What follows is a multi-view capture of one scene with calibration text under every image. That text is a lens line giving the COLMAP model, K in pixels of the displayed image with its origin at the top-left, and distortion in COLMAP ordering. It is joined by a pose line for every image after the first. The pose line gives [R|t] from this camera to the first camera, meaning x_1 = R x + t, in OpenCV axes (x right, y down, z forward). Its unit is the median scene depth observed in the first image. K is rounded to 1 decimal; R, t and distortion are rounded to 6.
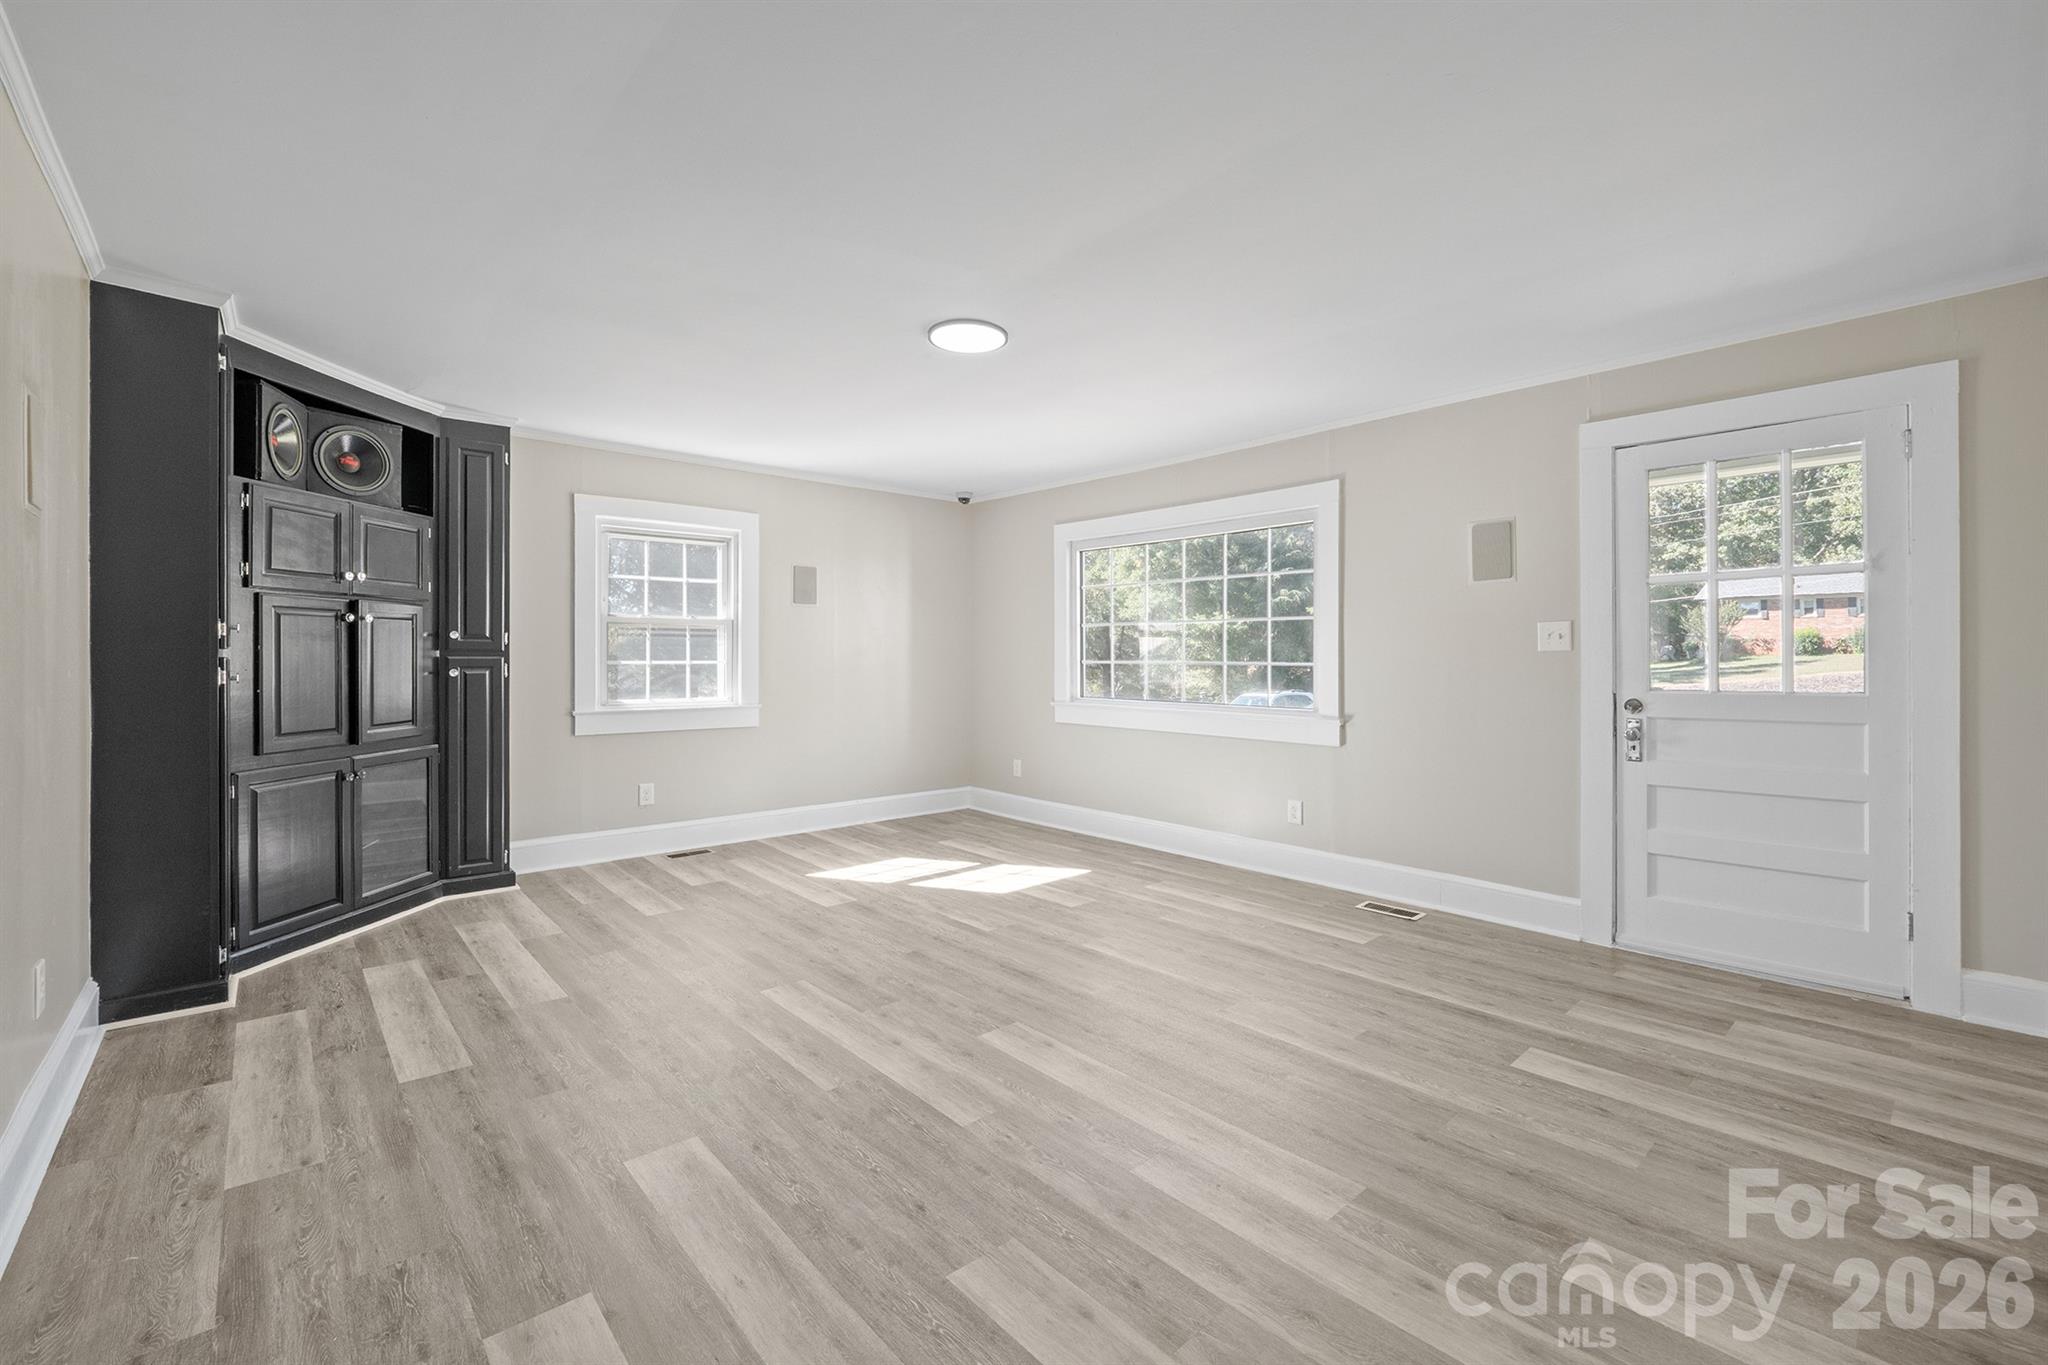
lens RADIAL K [[856.5, 0, 1027.5], [0, 856.5, 666.2], [0, 0, 1]] dist [-0.007187, -0.000116]
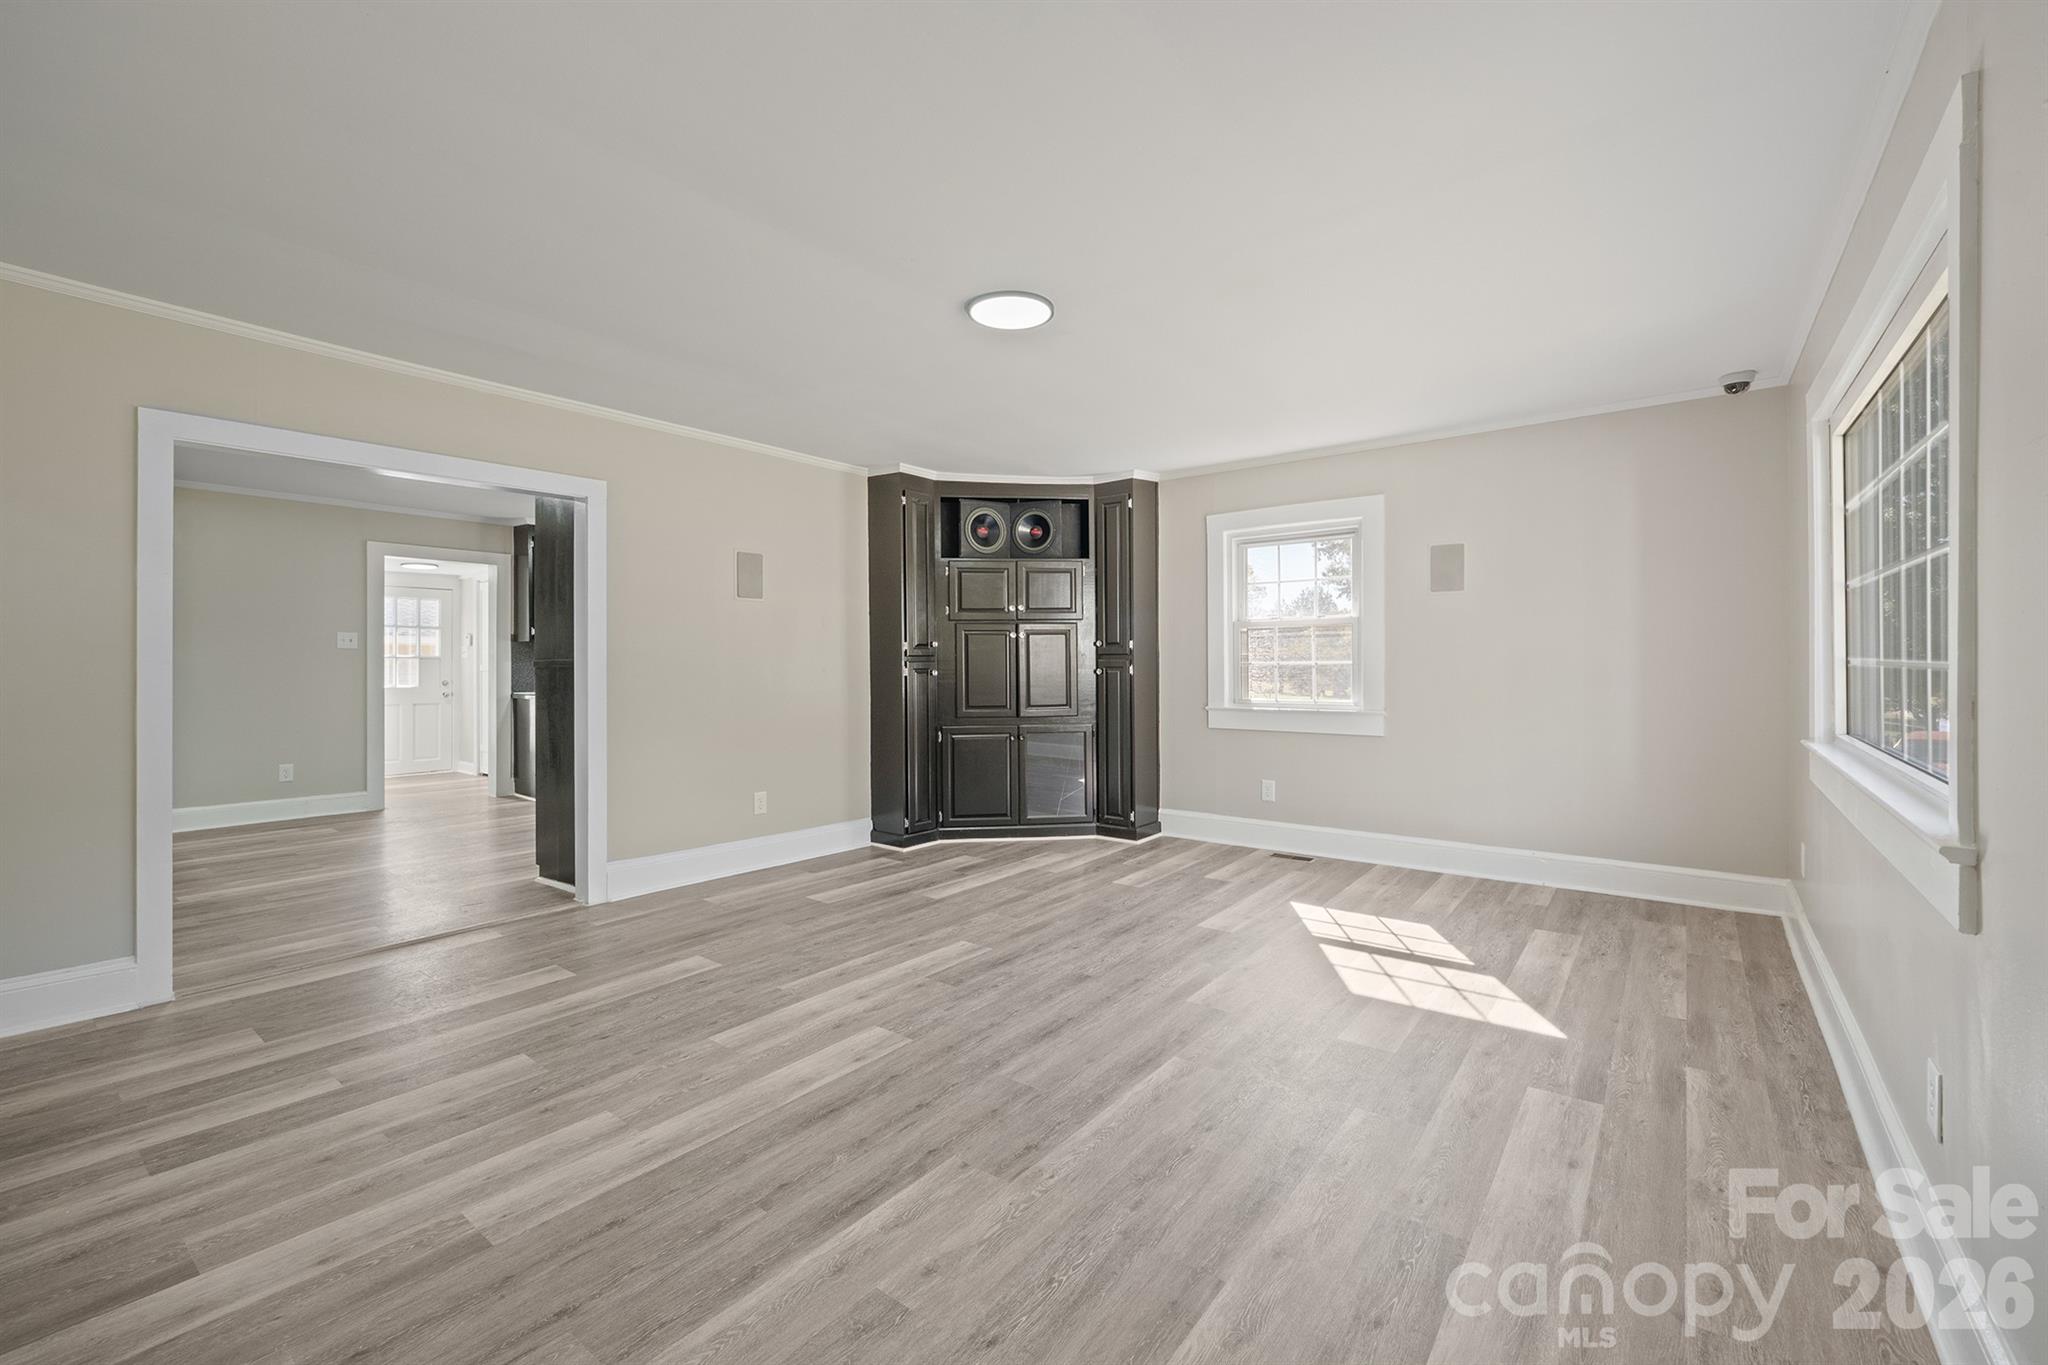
lens RADIAL K [[856.5, 0, 1027.5], [0, 856.5, 666.2], [0, 0, 1]] dist [-0.007187, -0.000116]
pose [[0.182410, 0.001528, -0.983221, 0.830018], [-0.003784, 0.999992, 0.000852, -0.001234], [0.983215, 0.003566, 0.182414, 0.833569]]
